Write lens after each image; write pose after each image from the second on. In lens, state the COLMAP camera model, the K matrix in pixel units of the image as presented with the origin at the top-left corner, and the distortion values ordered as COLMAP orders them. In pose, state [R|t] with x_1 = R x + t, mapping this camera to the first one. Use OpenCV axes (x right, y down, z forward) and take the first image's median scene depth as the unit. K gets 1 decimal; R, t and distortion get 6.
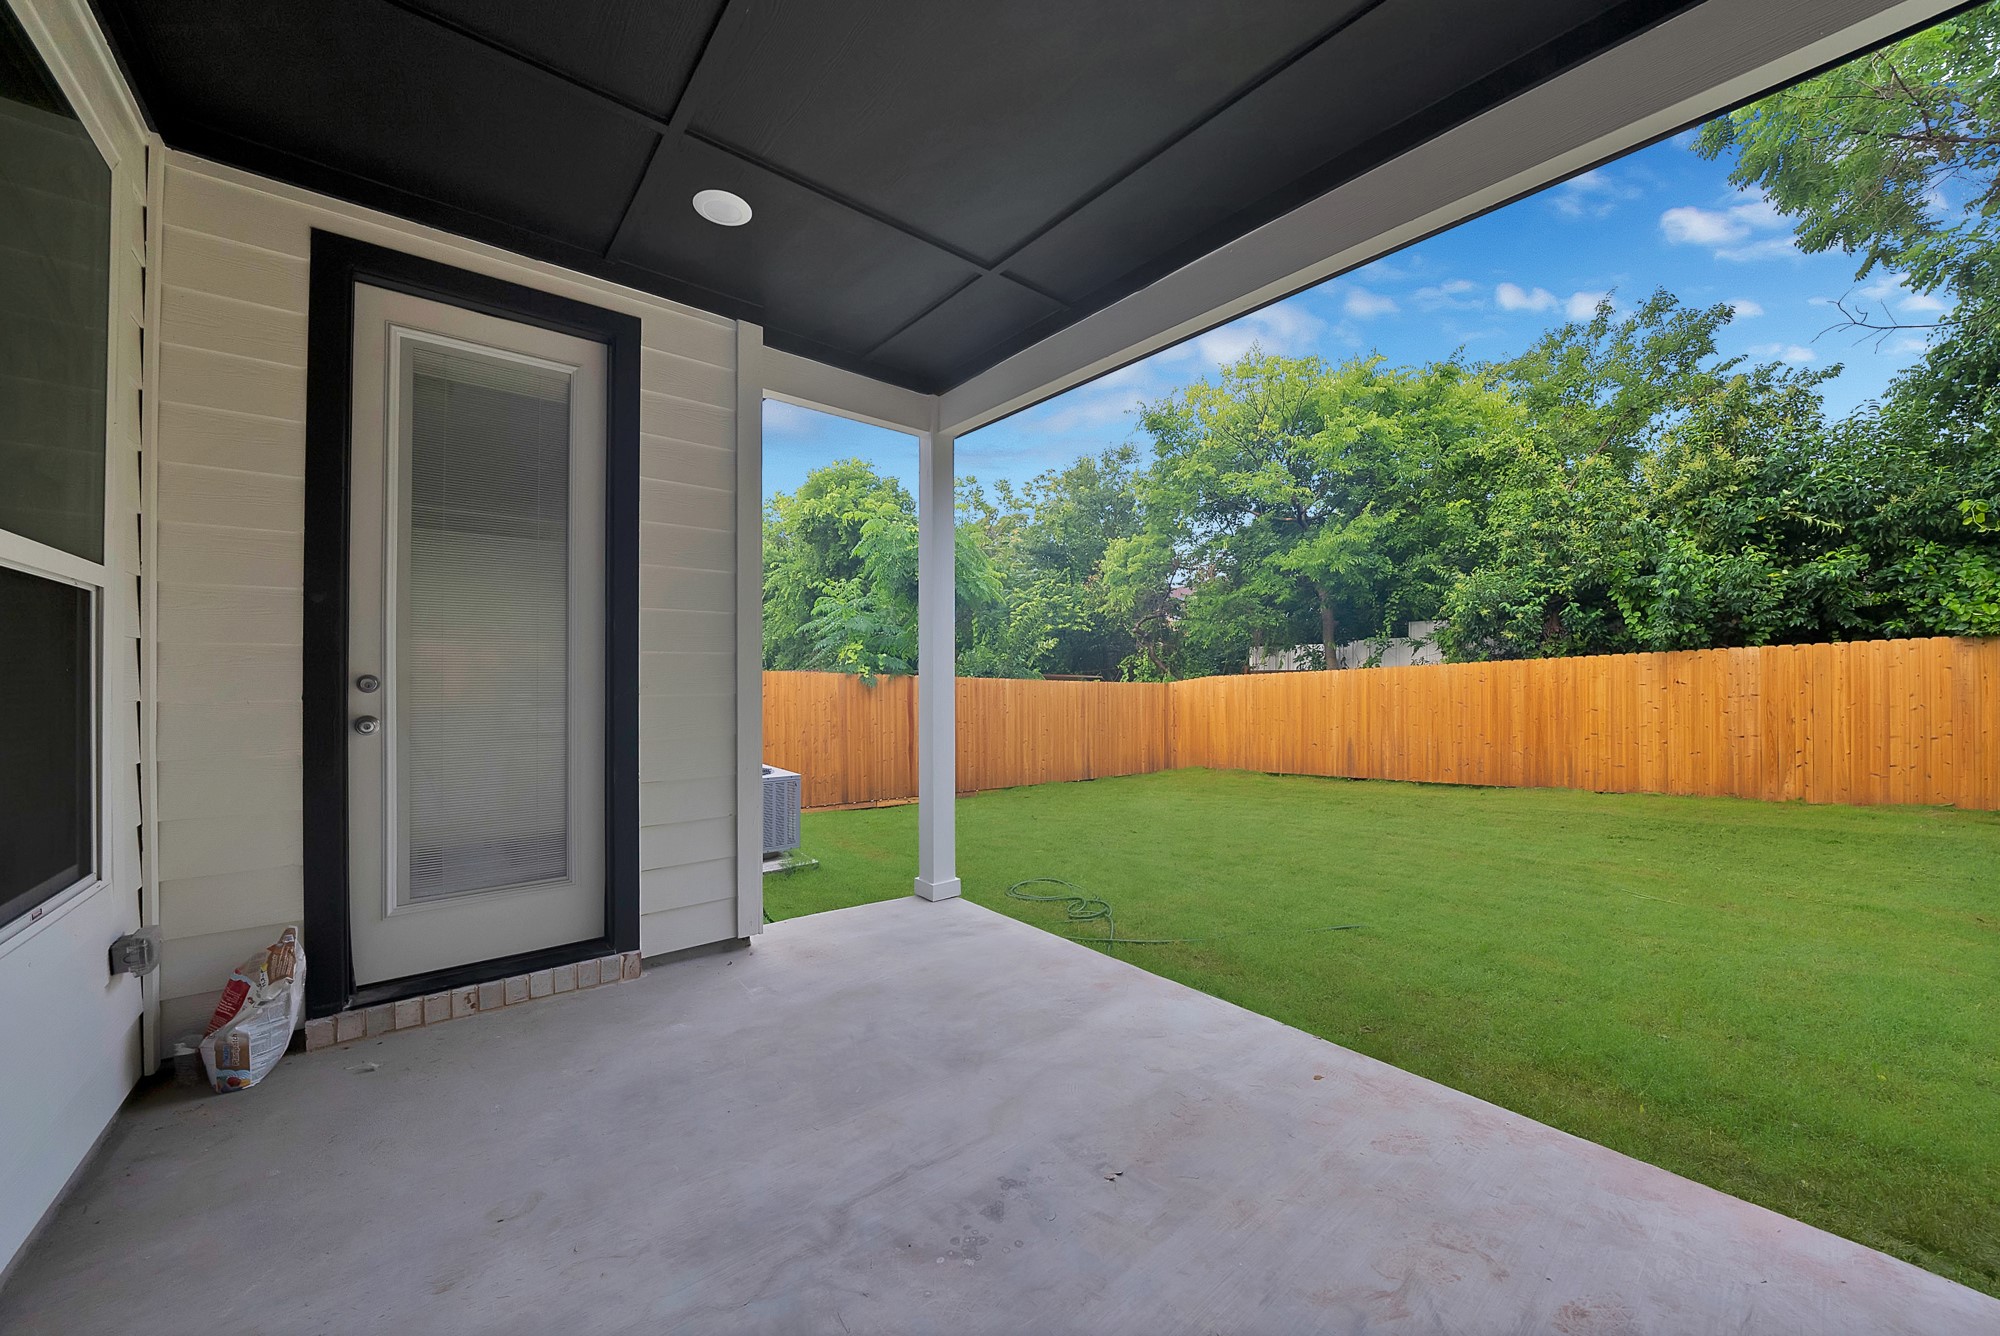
lens RADIAL K [[720.9, 0, 999.9], [0, 720.9, 675.3], [0, 0, 1]] dist [-0.019121, 0.000054]
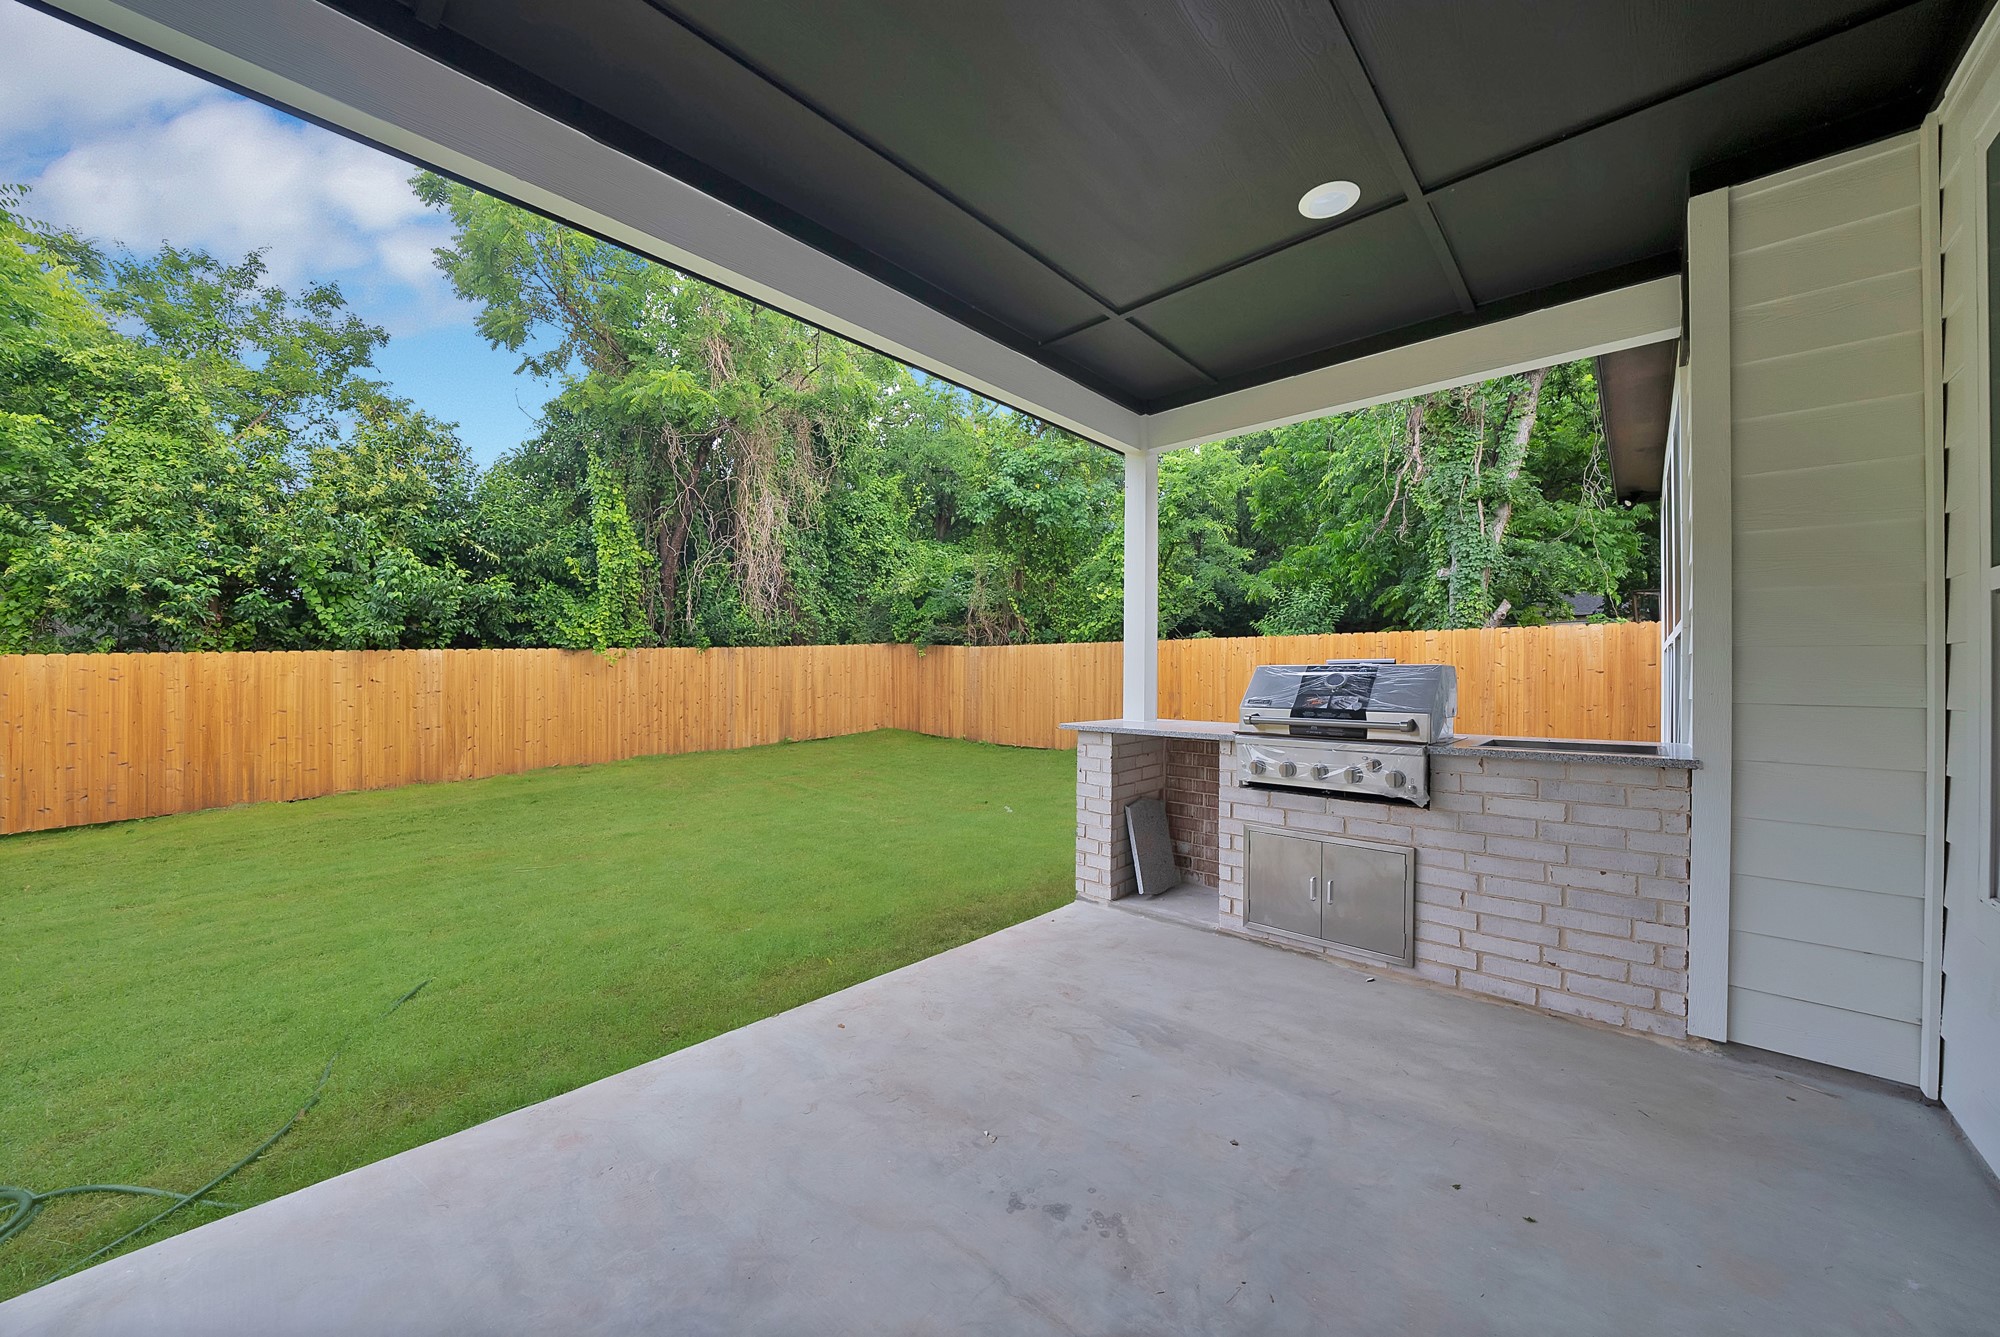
lens RADIAL K [[720.9, 0, 999.9], [0, 720.9, 675.8], [0, 0, 1]] dist [-0.019121, 0.000054]
pose [[-0.141058, 0.003141, 0.989996, -0.199979], [-0.008525, 0.999954, -0.004387, -0.000140], [-0.989965, -0.009058, -0.141025, 0.246381]]
